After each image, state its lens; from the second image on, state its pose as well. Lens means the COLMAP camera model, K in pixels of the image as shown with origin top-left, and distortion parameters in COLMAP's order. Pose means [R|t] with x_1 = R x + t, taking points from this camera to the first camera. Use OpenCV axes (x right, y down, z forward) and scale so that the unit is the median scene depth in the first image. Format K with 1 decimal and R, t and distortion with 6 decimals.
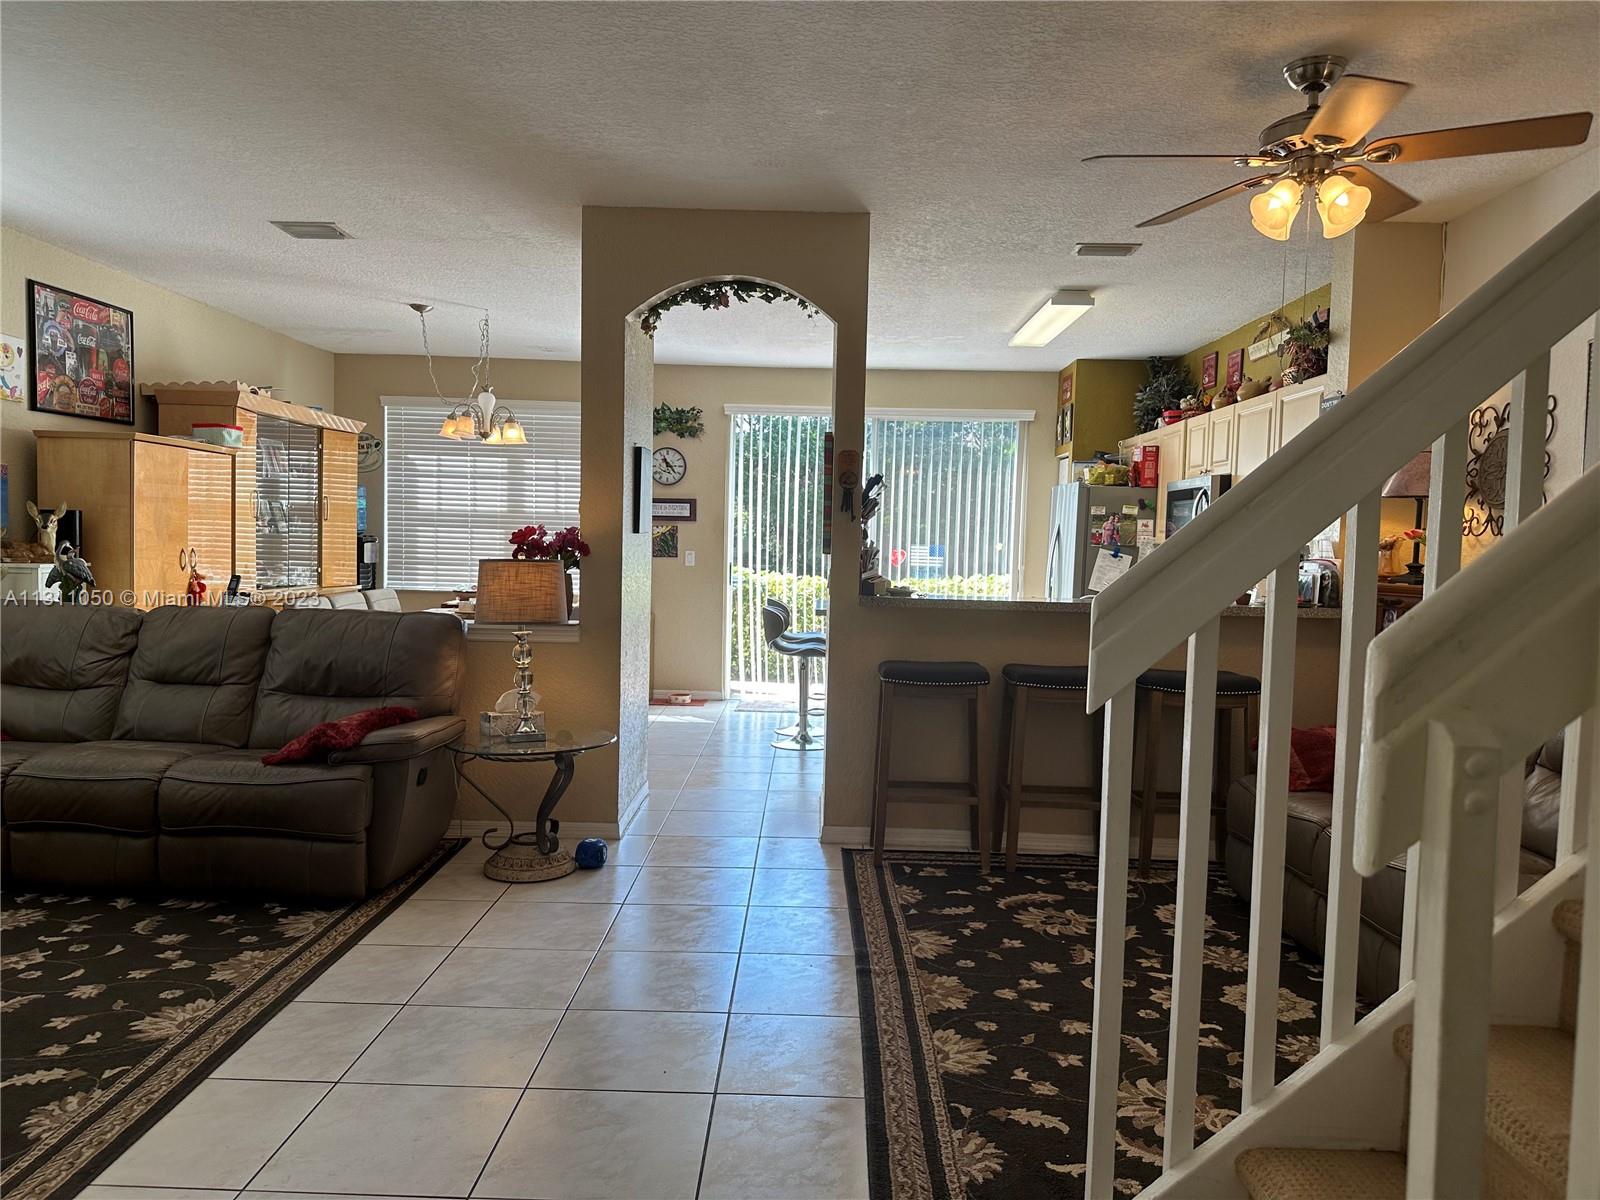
lens RADIAL K [[1119.2, 0, 799.7], [0, 1119.2, 601.5], [0, 0, 1]] dist [-0.001610, -0.000154]
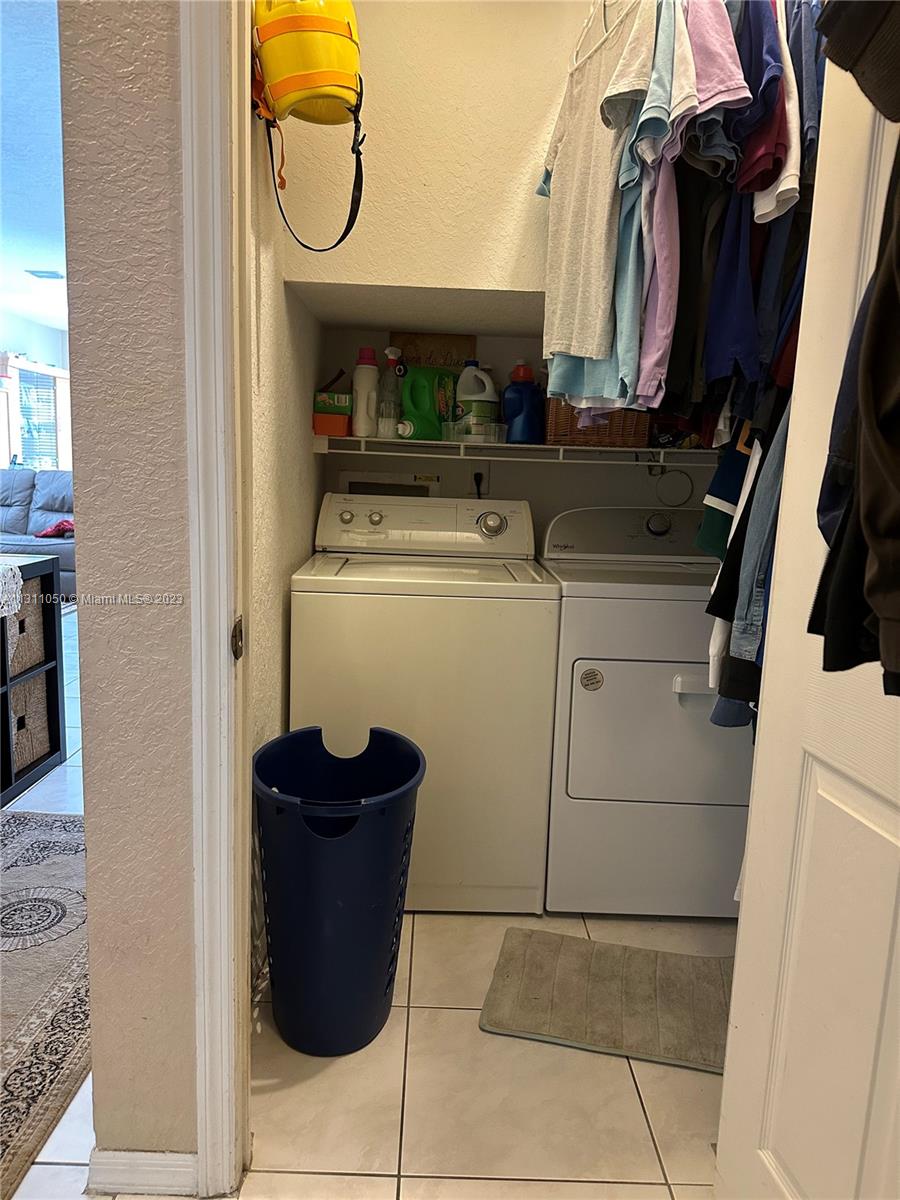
lens RADIAL K [[839.4, 0, 448.8], [0, 839.4, 598.6], [0, 0, 1]] dist [-0.001610, -0.000154]
pose [[0.999547, 0.007560, 0.029122, 0.235304], [-0.010711, 0.993916, 0.109617, 0.060485], [-0.028116, -0.109879, 0.993547, -0.553597]]
